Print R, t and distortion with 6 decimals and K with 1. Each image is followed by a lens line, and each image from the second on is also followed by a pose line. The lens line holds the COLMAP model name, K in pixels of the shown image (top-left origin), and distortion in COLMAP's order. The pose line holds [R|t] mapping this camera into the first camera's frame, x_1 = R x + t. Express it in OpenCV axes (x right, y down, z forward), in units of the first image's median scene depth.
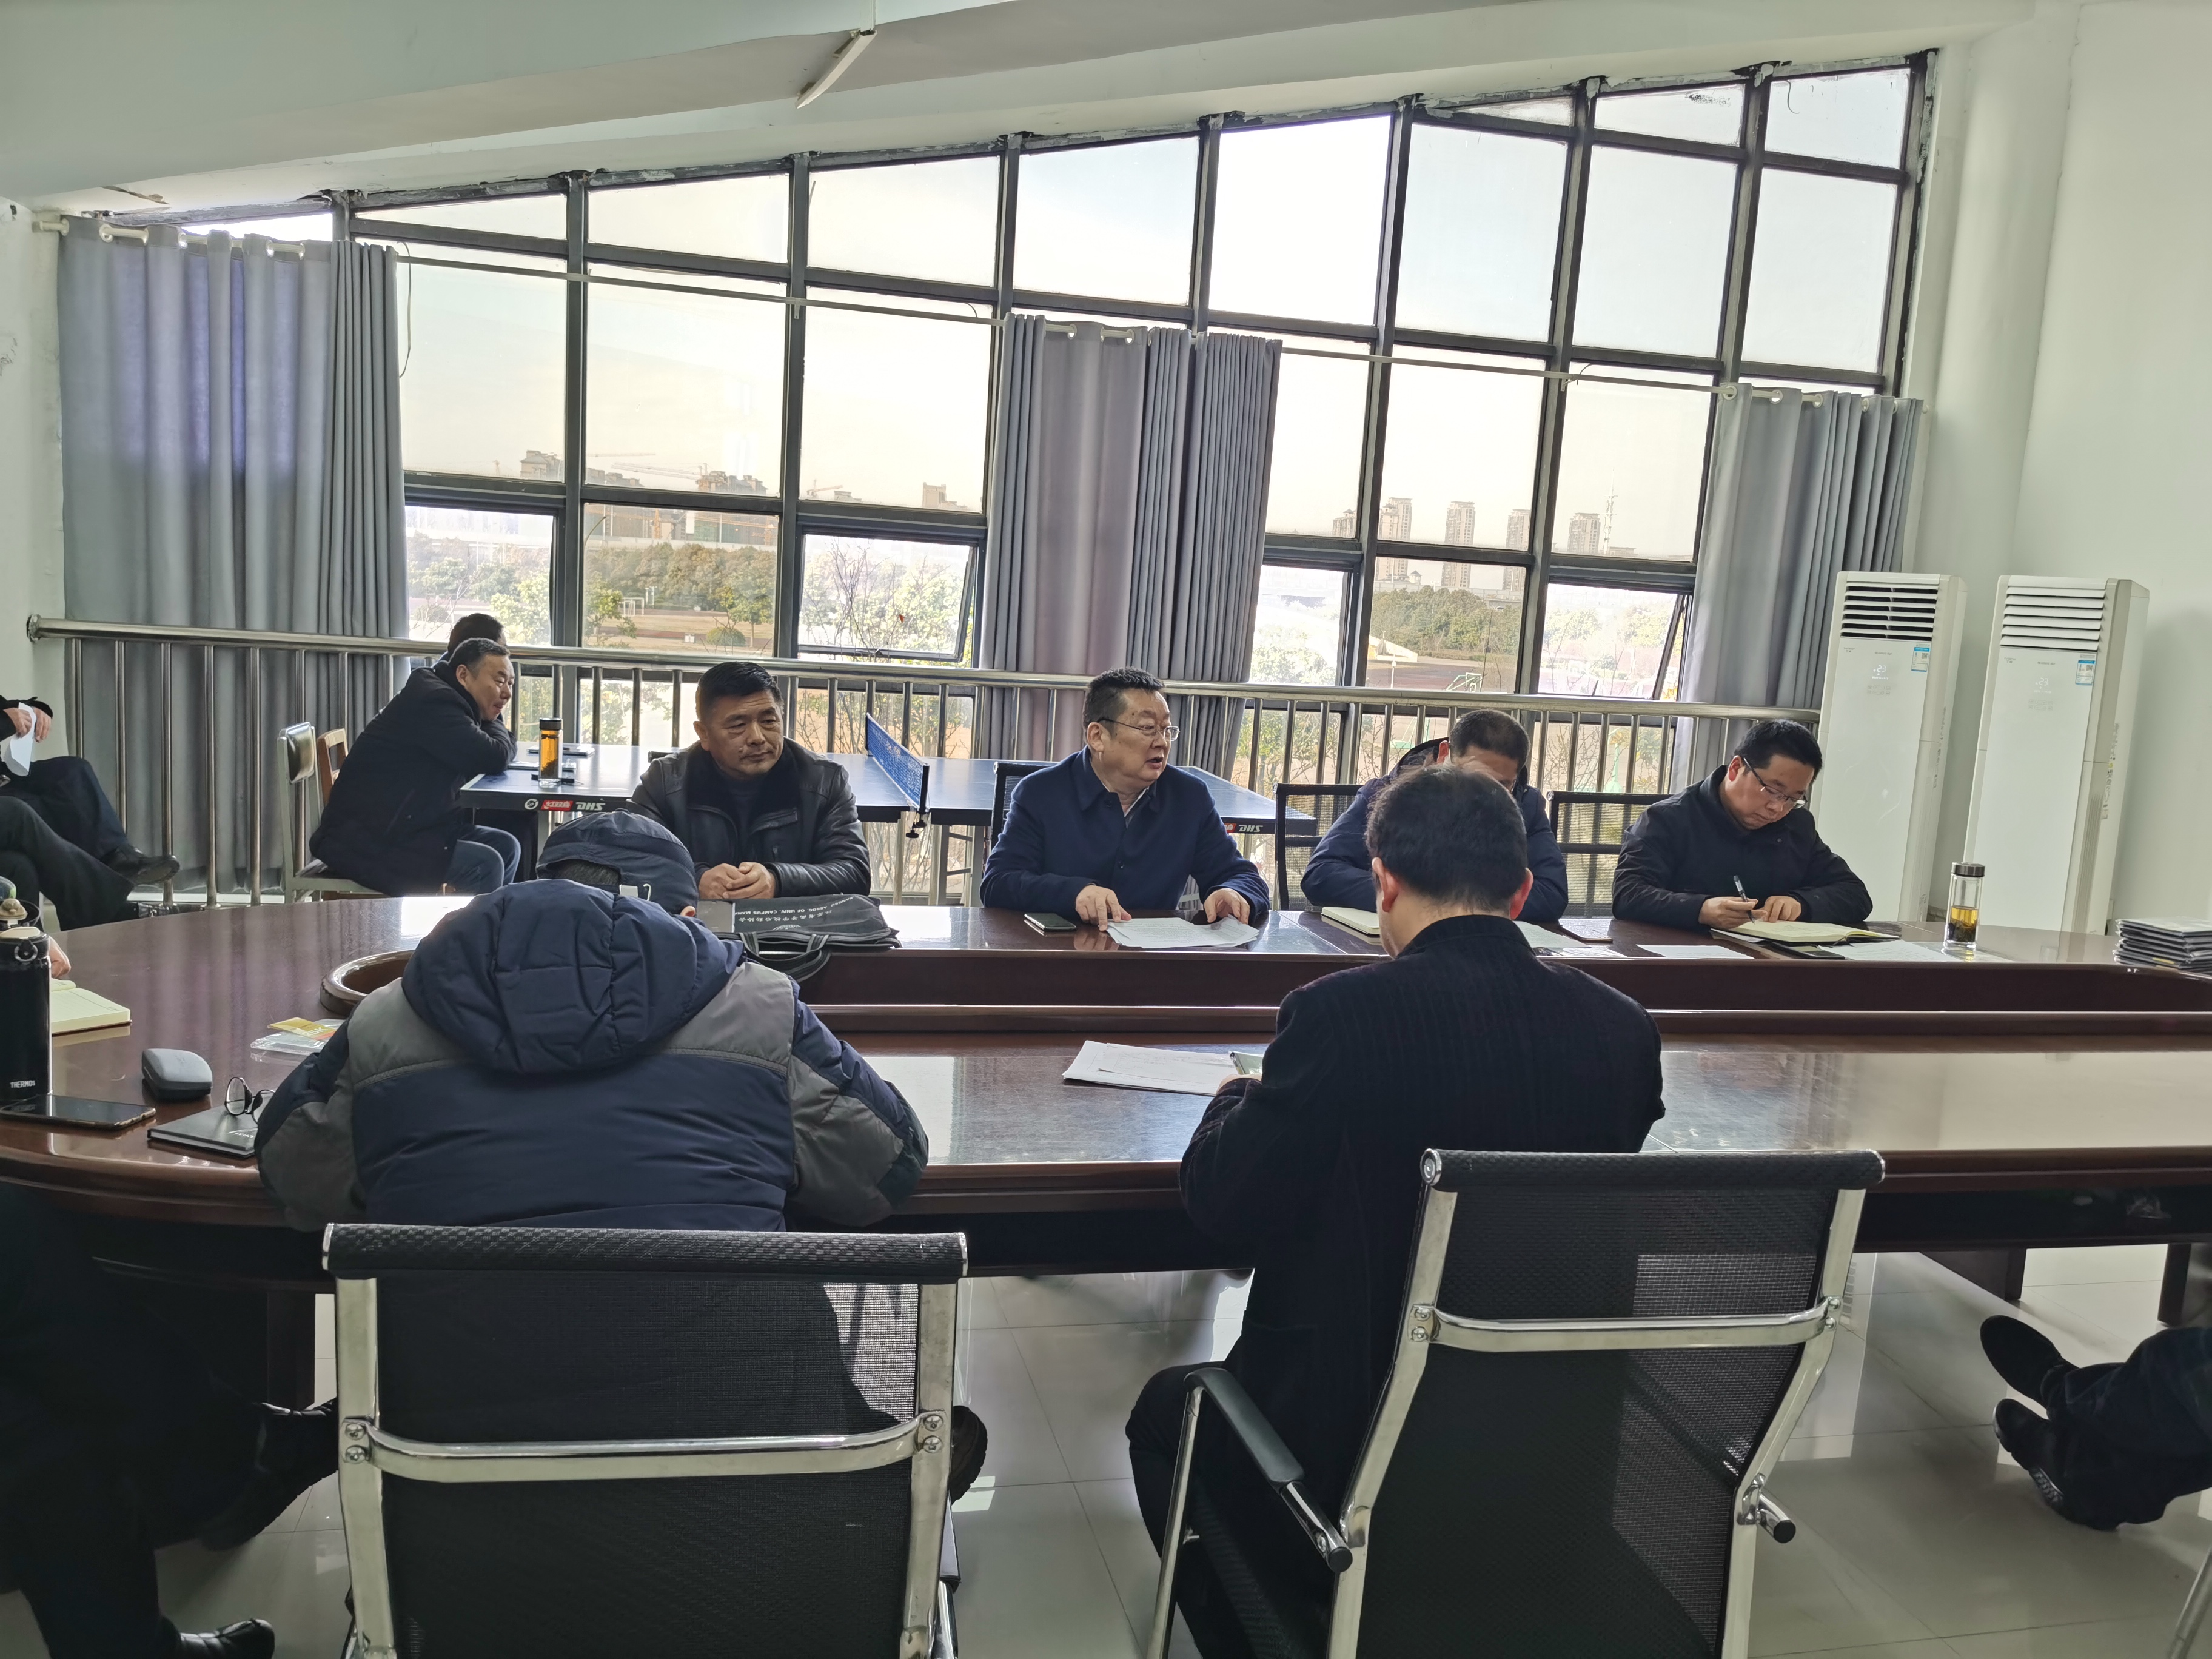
lens RADIAL K [[1657.1, 0, 1114.2], [0, 1657.1, 861.1], [0, 0, 1]] dist [0.027604, -0.058716]
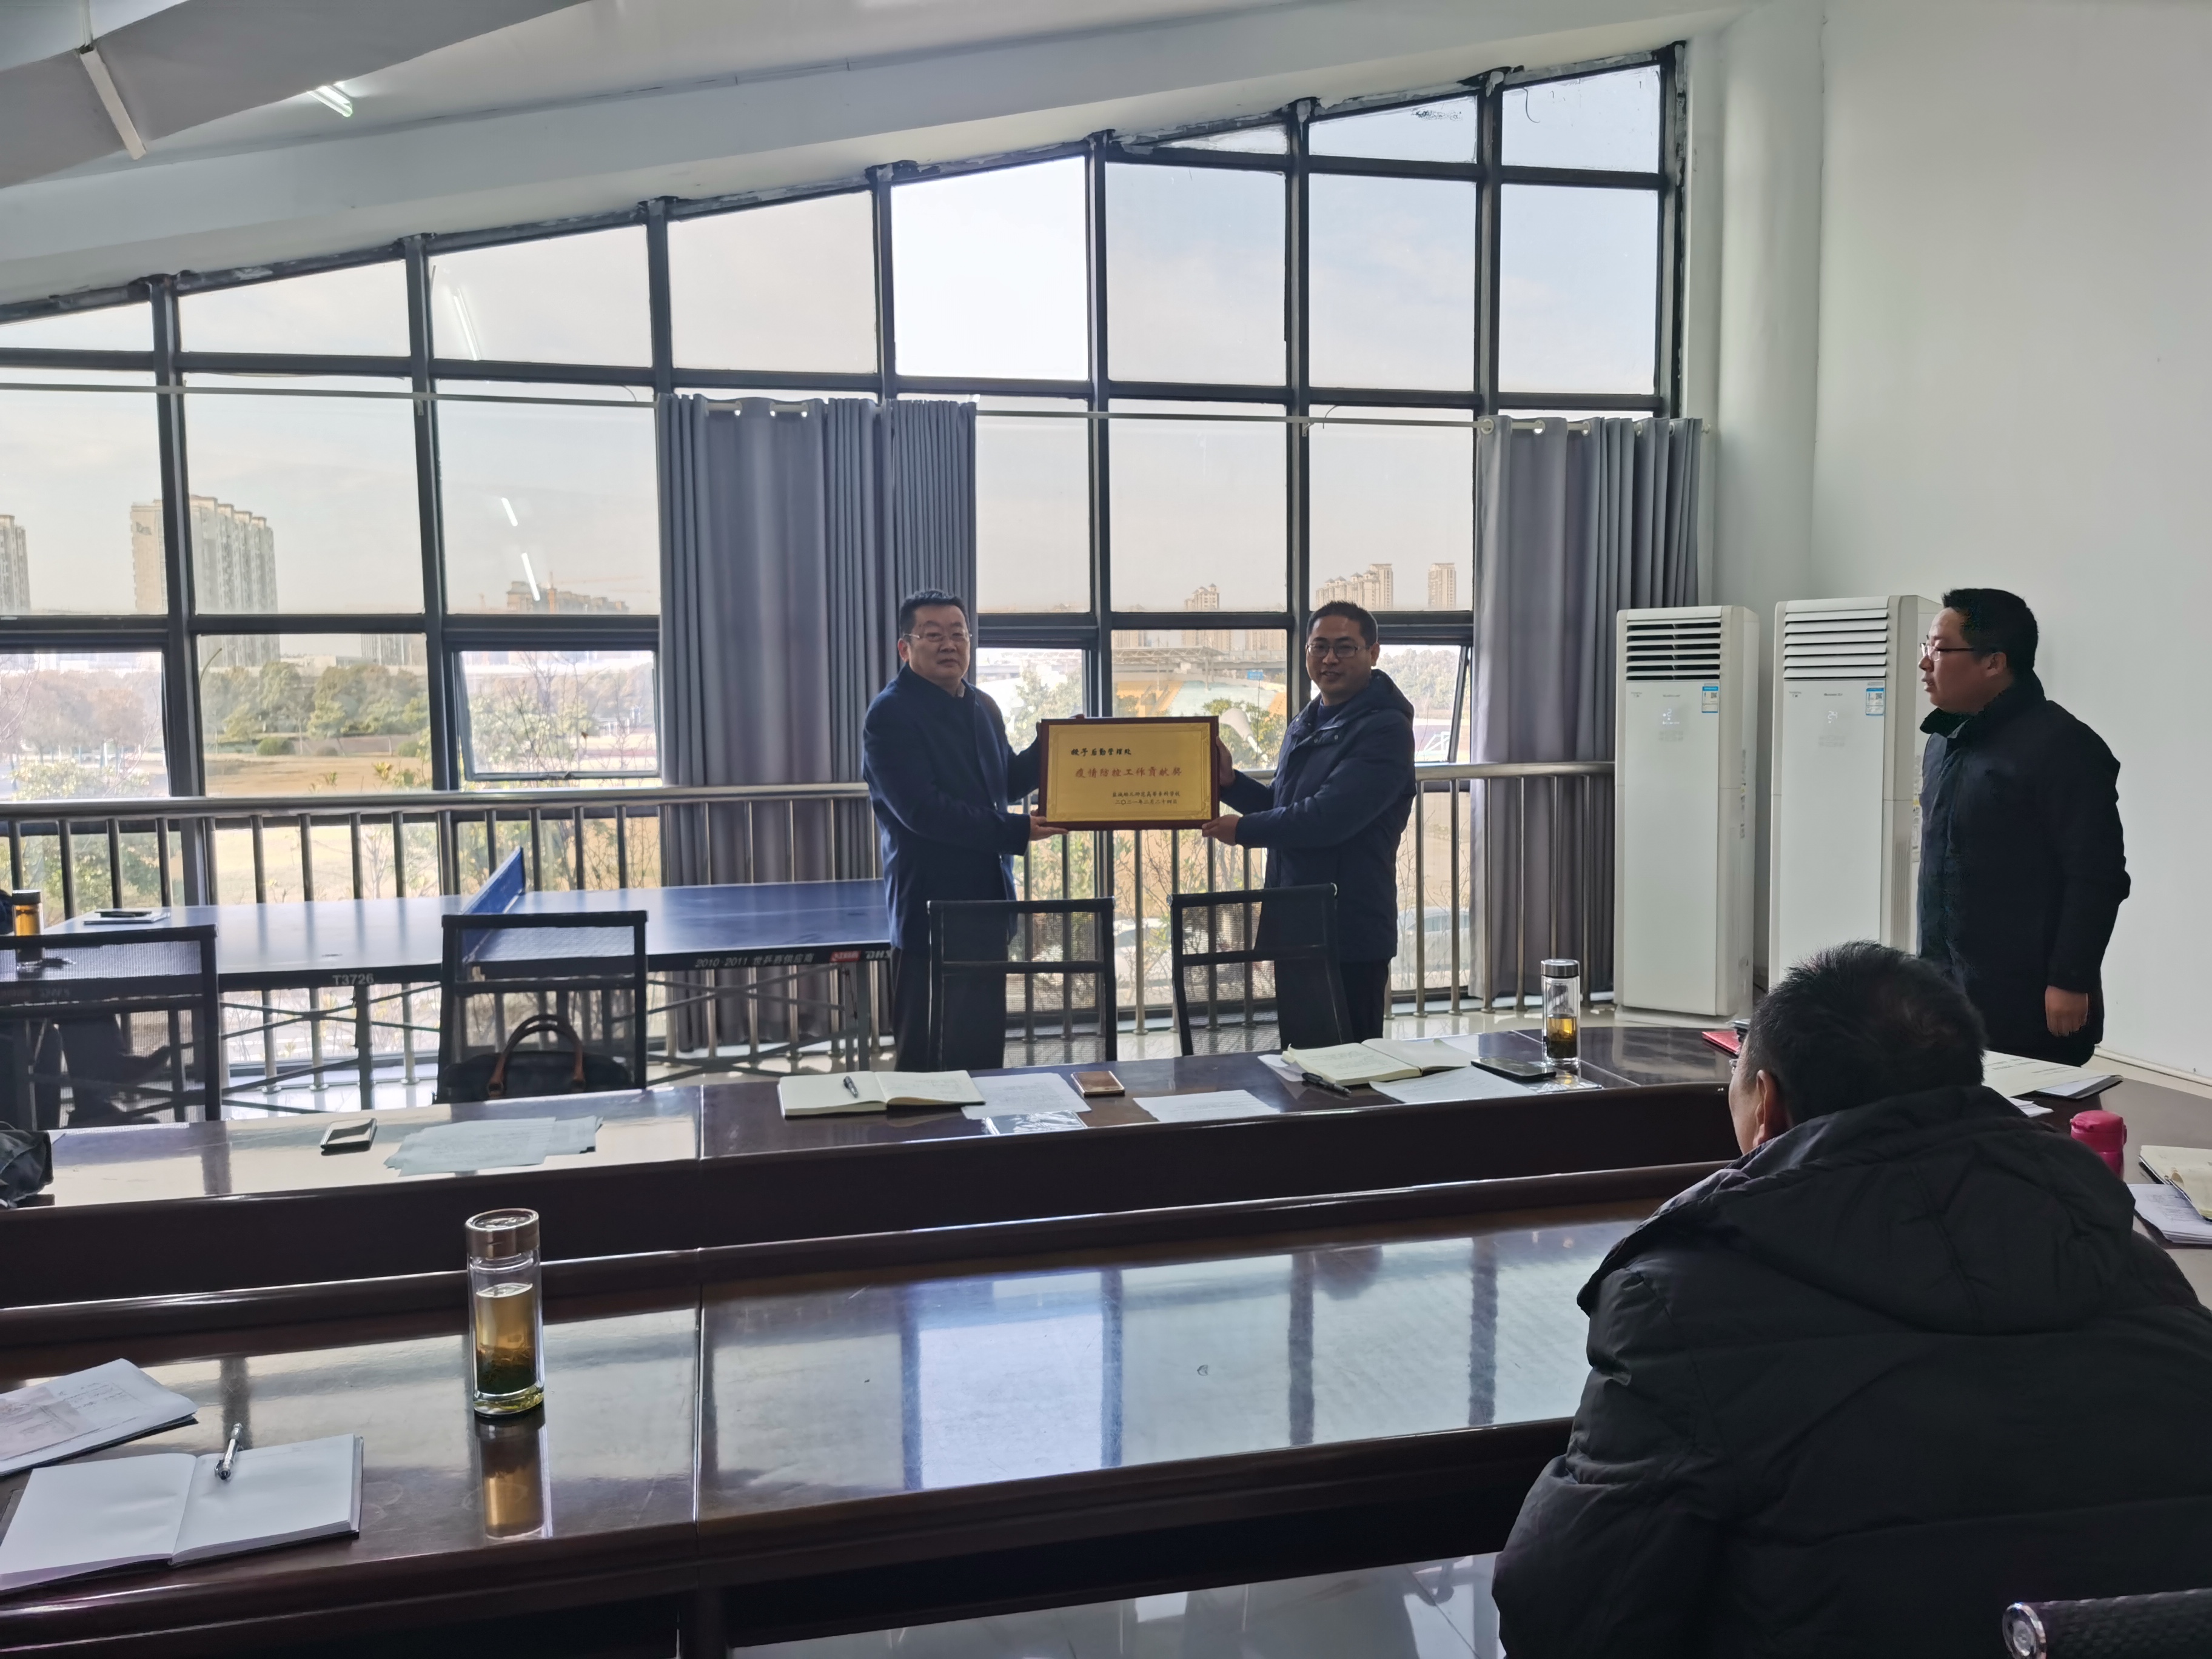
lens RADIAL K [[1707.9, 0, 1130.2], [0, 1707.9, 841.1], [0, 0, 1]] dist [0.032477, -0.073722]
pose [[0.997257, -0.072969, 0.012401, 0.154221], [0.073603, 0.995339, -0.062305, -0.010473], [-0.007797, 0.063047, 0.997980, 0.079783]]
